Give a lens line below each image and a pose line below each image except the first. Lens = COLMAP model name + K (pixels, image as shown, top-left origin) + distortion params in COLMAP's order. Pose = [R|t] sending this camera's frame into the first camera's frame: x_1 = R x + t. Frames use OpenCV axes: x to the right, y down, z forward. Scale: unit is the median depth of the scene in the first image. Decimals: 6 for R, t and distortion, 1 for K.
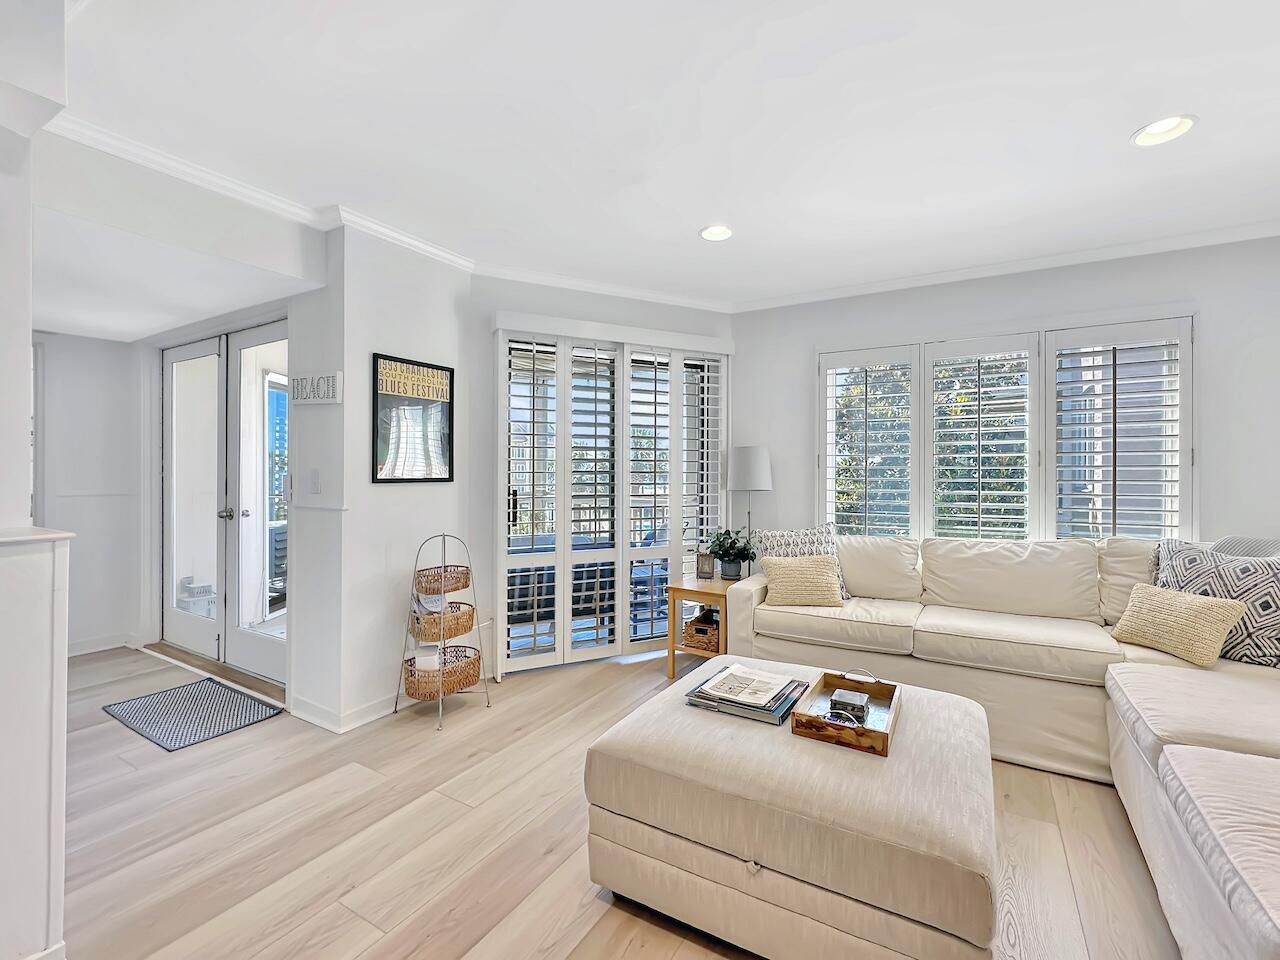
lens RADIAL K [[568.6, 0, 646.1], [0, 568.6, 477.2], [0, 0, 1]] dist [-0.004284, 0.000751]
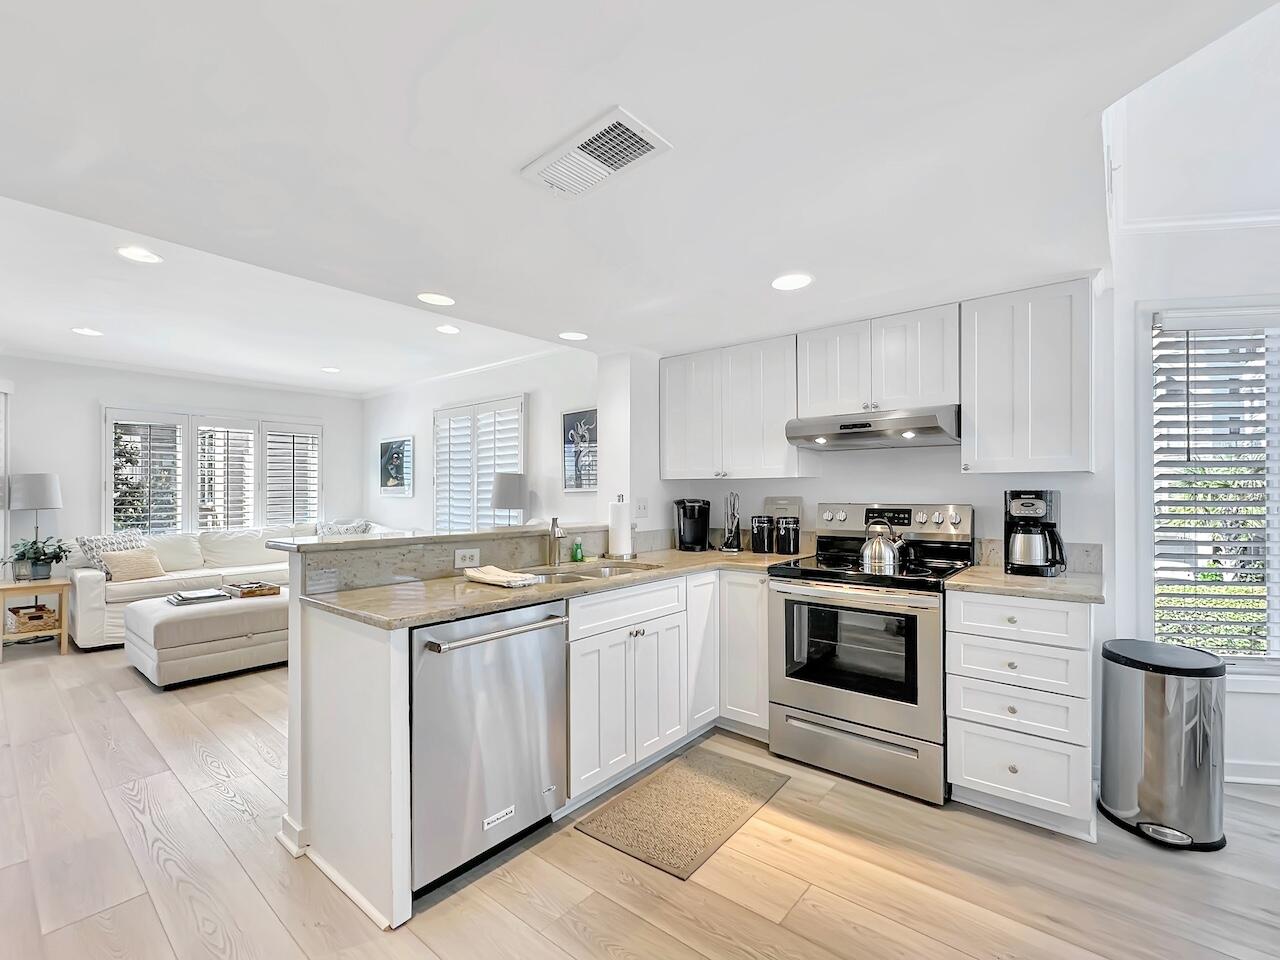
lens RADIAL K [[568.6, 0, 645.7], [0, 568.6, 491.4], [0, 0, 1]] dist [-0.004284, 0.000751]
pose [[0.161877, -0.001948, 0.986809, -1.034895], [0.007533, 0.999971, 0.000739, -0.007501], [-0.986782, 0.007314, 0.161887, -0.635226]]
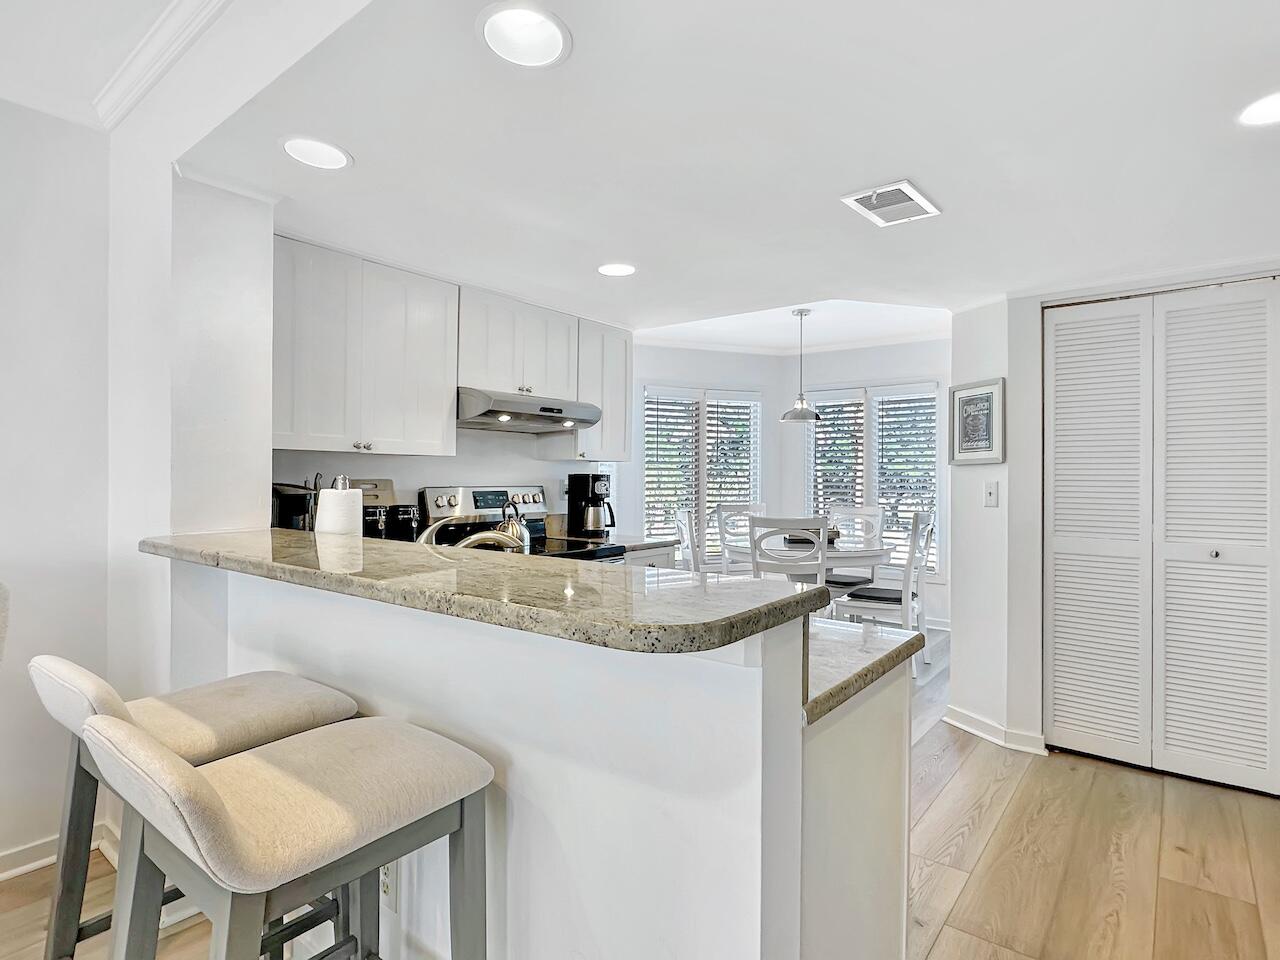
lens RADIAL K [[679.7, 0, 633.1], [0, 679.7, 477.0], [0, 0, 1]] dist [-0.002836, -0.000247]
pose [[-0.989018, -0.008264, 0.147561, -0.417784], [-0.007868, 0.999964, 0.003266, -0.003962], [-0.147583, 0.002069, -0.989047, 0.209575]]
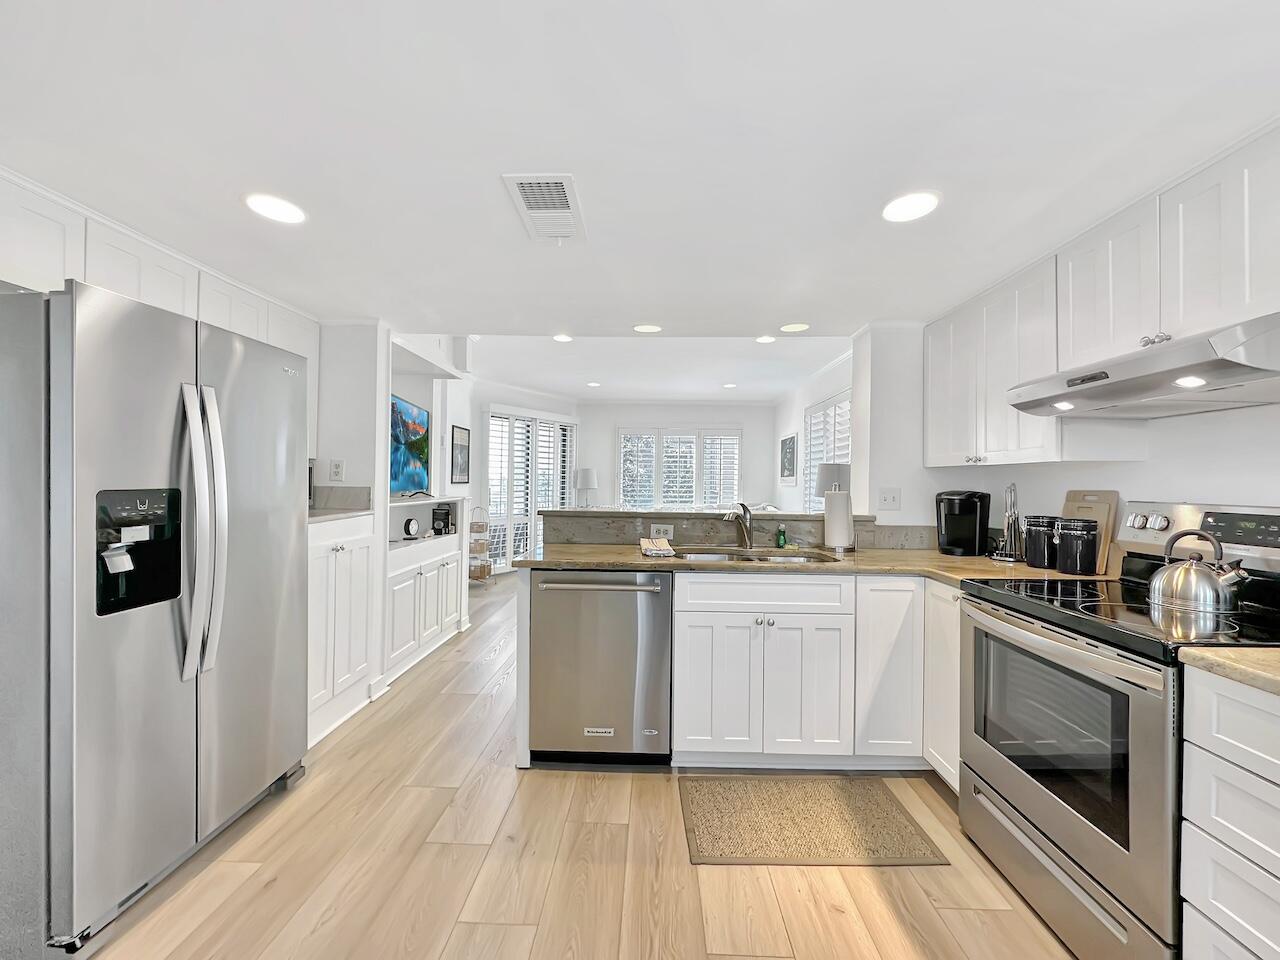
lens RADIAL K [[518.9, 0, 643.9], [0, 518.9, 481.4], [0, 0, 1]] dist [-0.001814, 0.000905]
pose [[0.871859, 0.008675, 0.489679, -0.750836], [-0.008210, 0.999961, -0.003098, 0.000852], [-0.489687, -0.001320, 0.871897, -1.034854]]
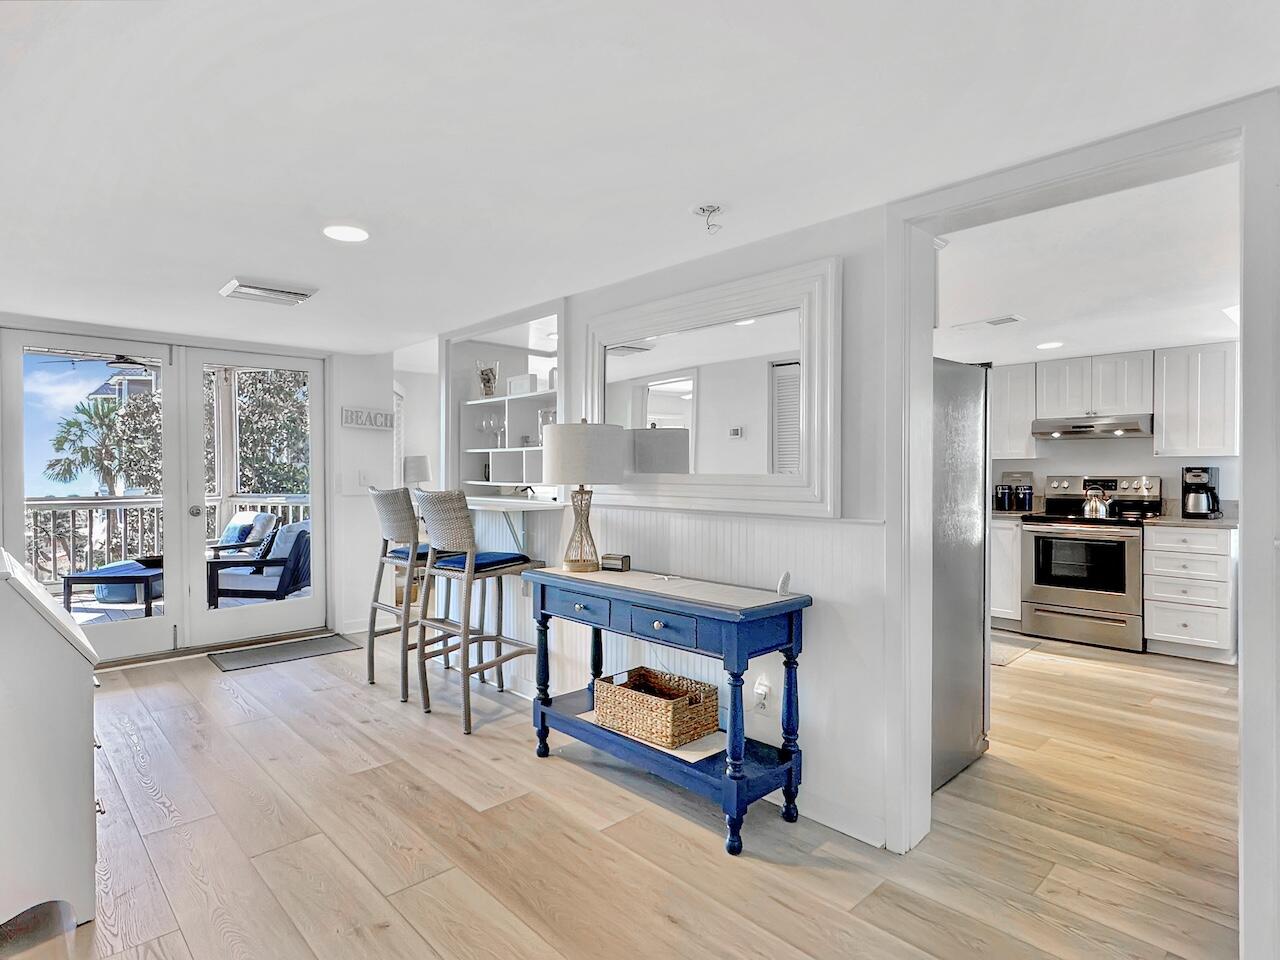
lens RADIAL K [[679.7, 0, 662.0], [0, 679.7, 478.0], [0, 0, 1]] dist [-0.002836, -0.000247]
pose [[0.262657, -0.019896, 0.964684, -1.986516], [0.011124, 0.999783, 0.017591, -0.020446], [-0.964825, 0.006111, 0.262821, -0.259490]]
